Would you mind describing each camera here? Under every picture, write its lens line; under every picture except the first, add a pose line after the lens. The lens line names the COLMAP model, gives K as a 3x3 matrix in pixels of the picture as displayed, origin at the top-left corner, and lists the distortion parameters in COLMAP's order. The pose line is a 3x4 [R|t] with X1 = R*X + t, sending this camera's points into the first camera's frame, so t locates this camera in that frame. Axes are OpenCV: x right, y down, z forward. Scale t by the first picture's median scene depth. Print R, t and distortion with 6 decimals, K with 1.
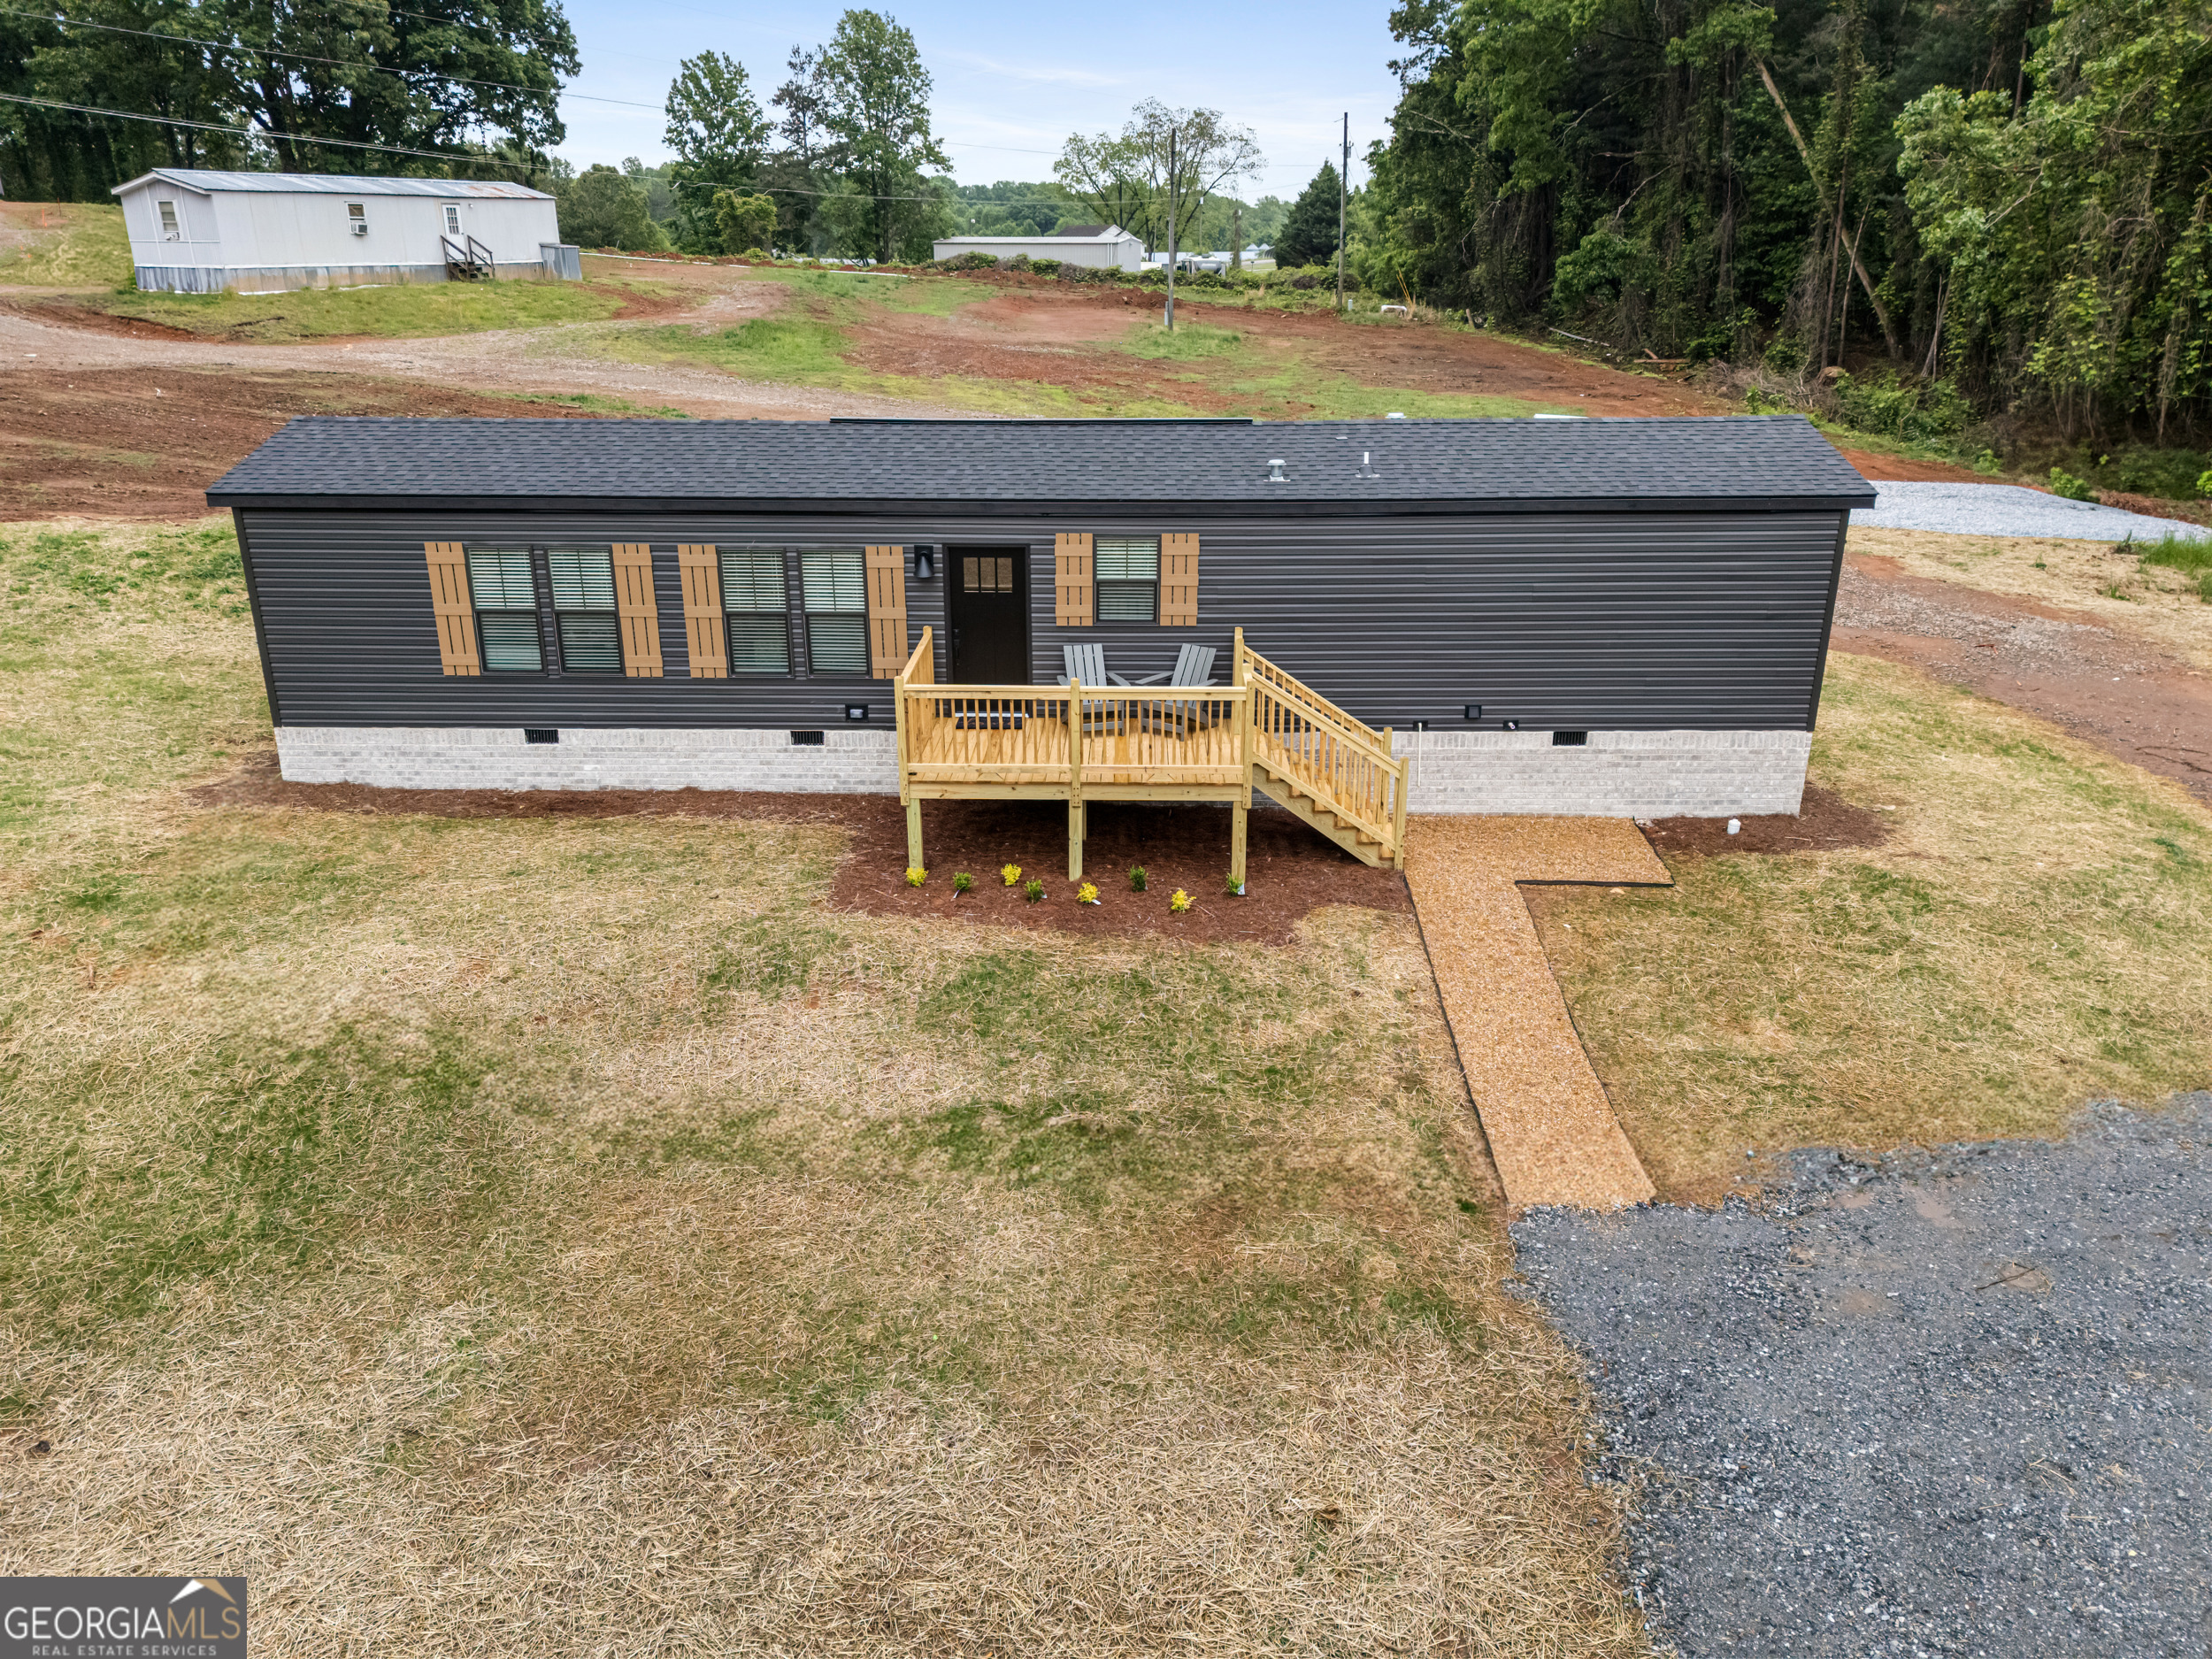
lens RADIAL K [[1601.1, 0, 1098.4], [0, 1601.1, 826.4], [0, 0, 1]] dist [0.099979, -0.117698]
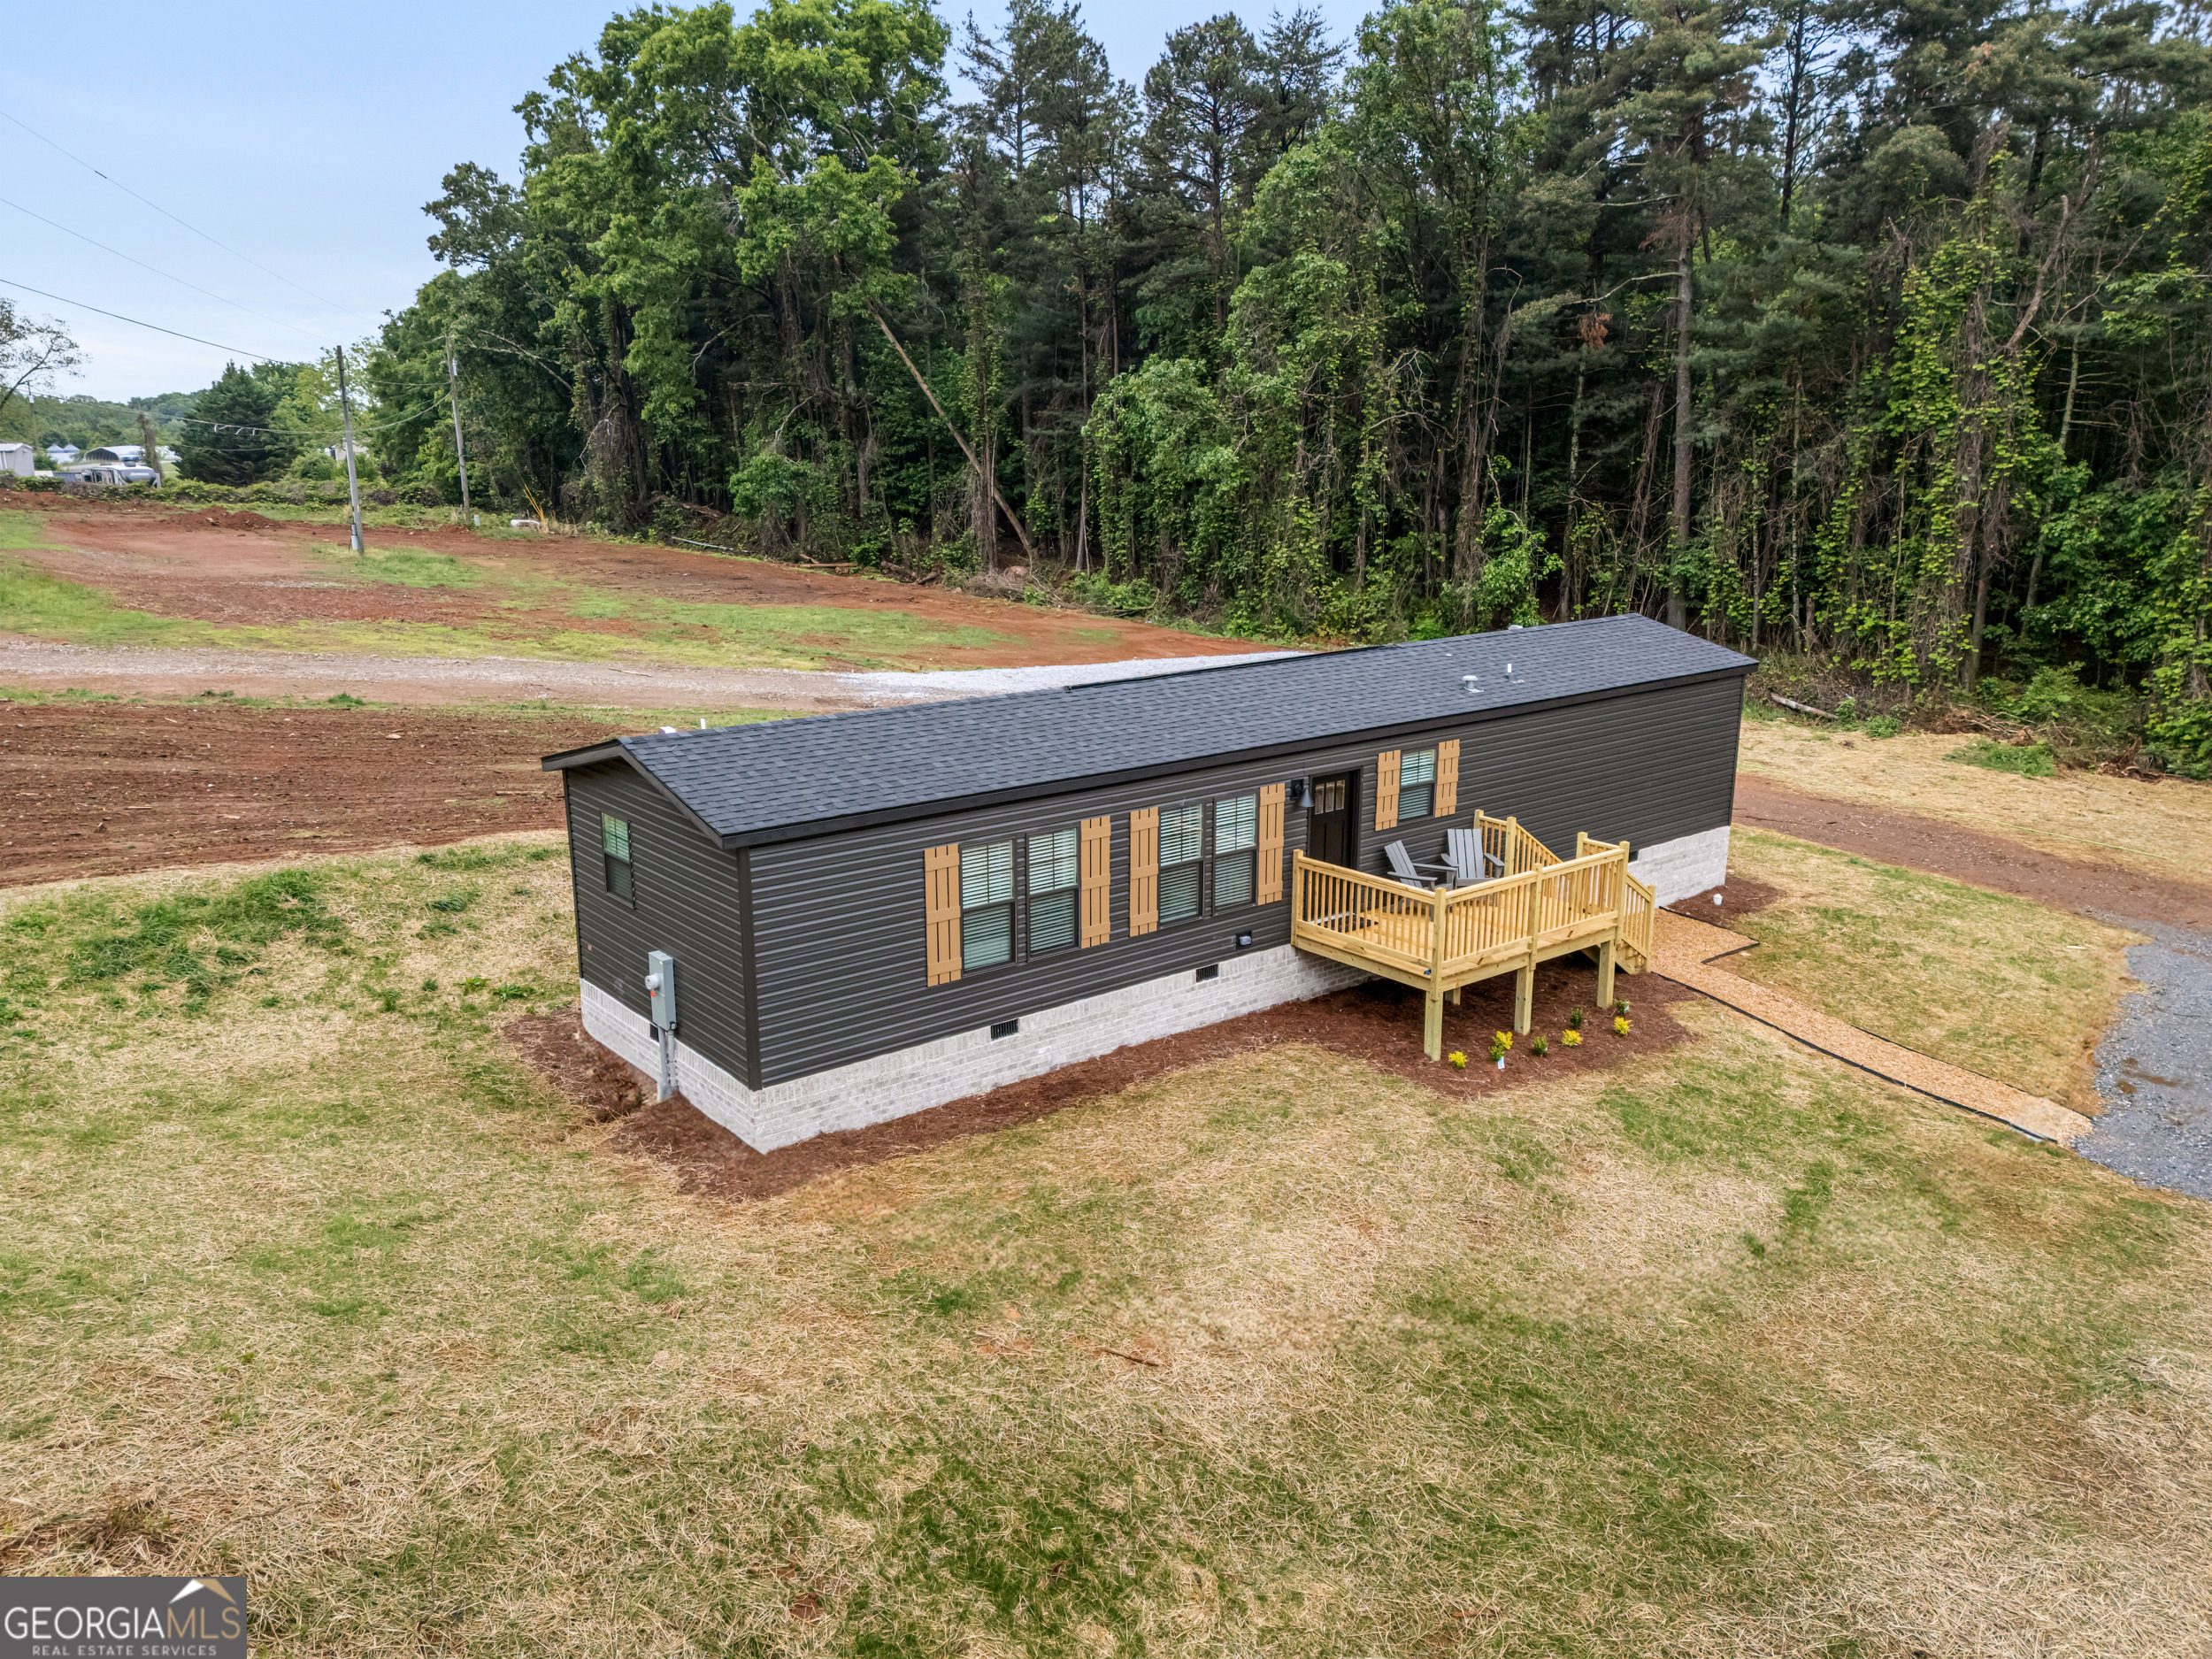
lens RADIAL K [[1601.1, 0, 1098.4], [0, 1601.1, 826.4], [0, 0, 1]] dist [0.099979, -0.117698]
pose [[0.773589, -0.151236, 0.615376, -0.900067], [0.218594, 0.975183, -0.035133, -0.132233], [-0.594791, 0.161696, 0.787450, 0.205417]]
